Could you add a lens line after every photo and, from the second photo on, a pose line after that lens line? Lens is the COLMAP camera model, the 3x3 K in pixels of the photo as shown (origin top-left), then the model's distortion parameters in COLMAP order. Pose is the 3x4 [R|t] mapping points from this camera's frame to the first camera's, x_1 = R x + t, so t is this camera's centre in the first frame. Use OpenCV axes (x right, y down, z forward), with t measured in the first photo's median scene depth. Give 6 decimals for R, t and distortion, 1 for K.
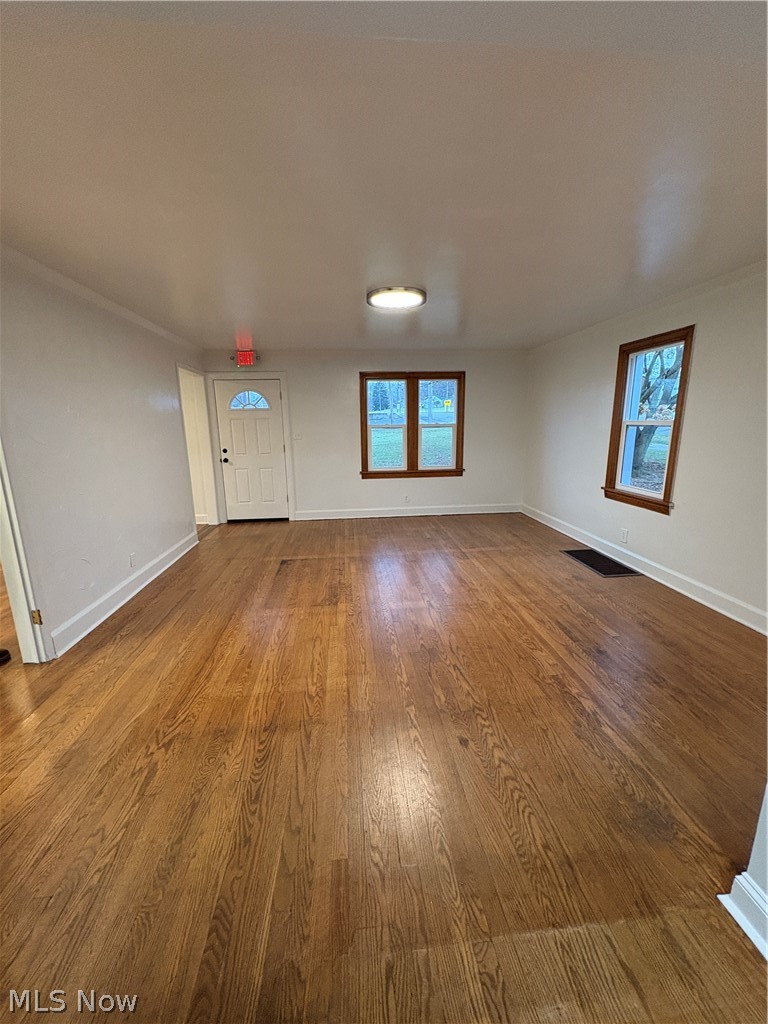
lens RADIAL K [[407.0, 0, 389.7], [0, 407.0, 512.9], [0, 0, 1]] dist [-0.001279, 0.000012]
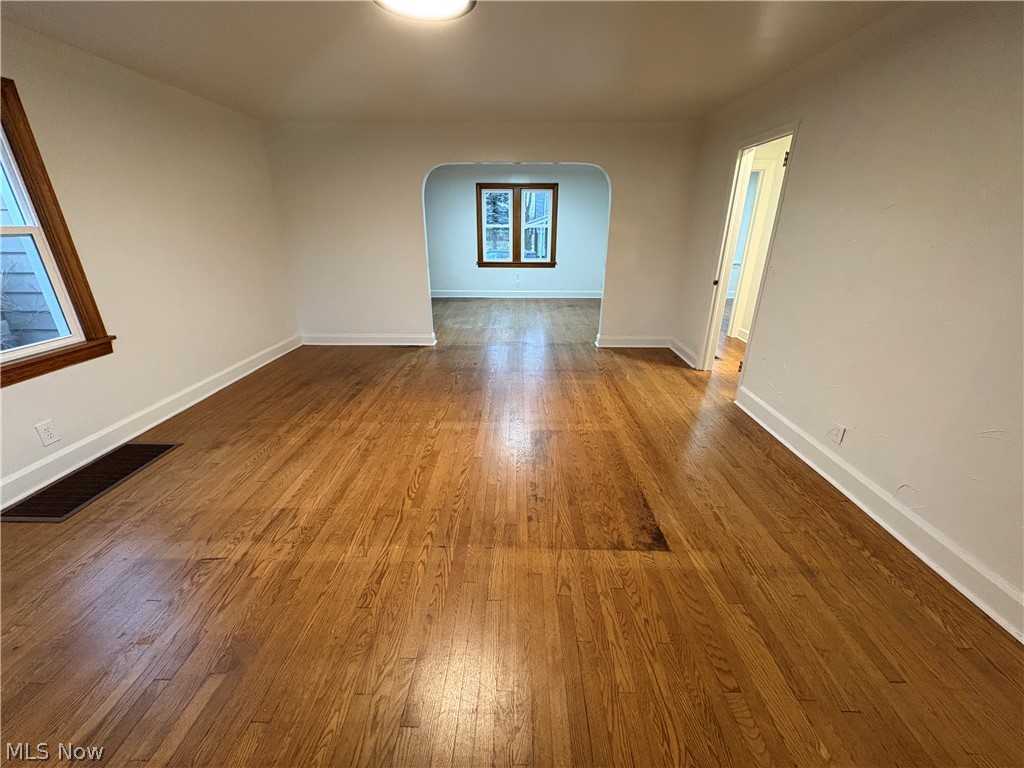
lens RADIAL K [[407.0, 0, 512.1], [0, 407.0, 381.6], [0, 0, 1]] dist [-0.001279, 0.000012]
pose [[-0.991495, -0.036738, 0.124852, -0.182409], [0.038718, 0.832626, 0.552481, -0.360767], [-0.124252, 0.552616, -0.824122, 1.624983]]
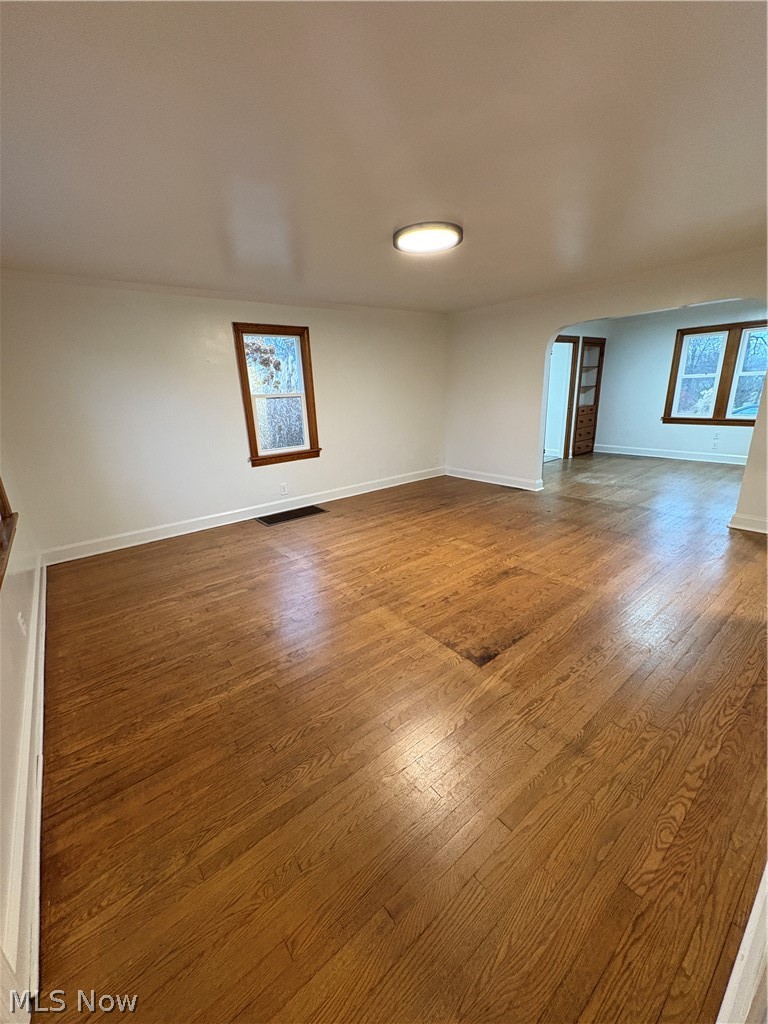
lens RADIAL K [[407.0, 0, 381.4], [0, 407.0, 506.4], [0, 0, 1]] dist [-0.001279, 0.000012]
pose [[-0.527512, -0.202563, 0.825045, -0.716821], [0.233638, 0.899119, 0.370132, -0.337900], [-0.816789, 0.388011, -0.426970, 1.561017]]
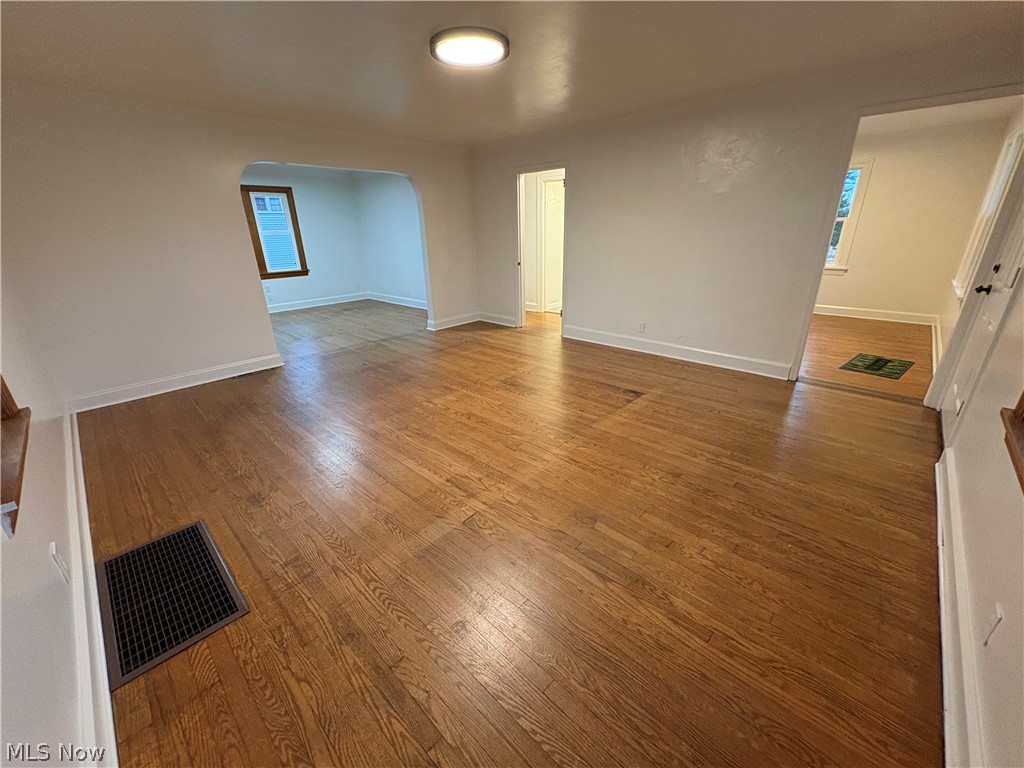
lens RADIAL K [[407.0, 0, 509.9], [0, 407.0, 385.0], [0, 0, 1]] dist [-0.001279, 0.000012]
pose [[-0.764794, 0.260724, -0.589163, 0.529957], [-0.108075, 0.849584, 0.516262, -0.368391], [0.635145, 0.458508, -0.621579, 1.683170]]
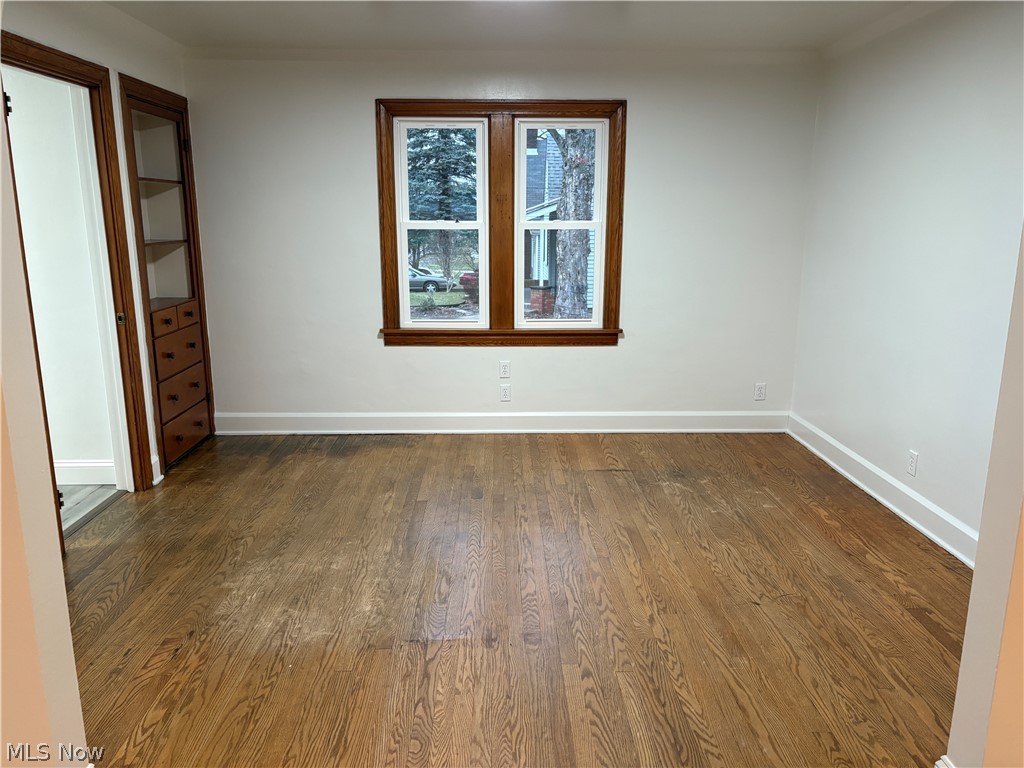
lens RADIAL K [[772.5, 0, 509.8], [0, 772.5, 389.7], [0, 0, 1]] dist [0.041690, -0.007002]
pose [[-0.995724, -0.009050, 0.091929, -0.040669], [0.030768, 0.905867, 0.422443, -0.152175], [-0.087098, 0.423466, -0.901715, 0.669588]]
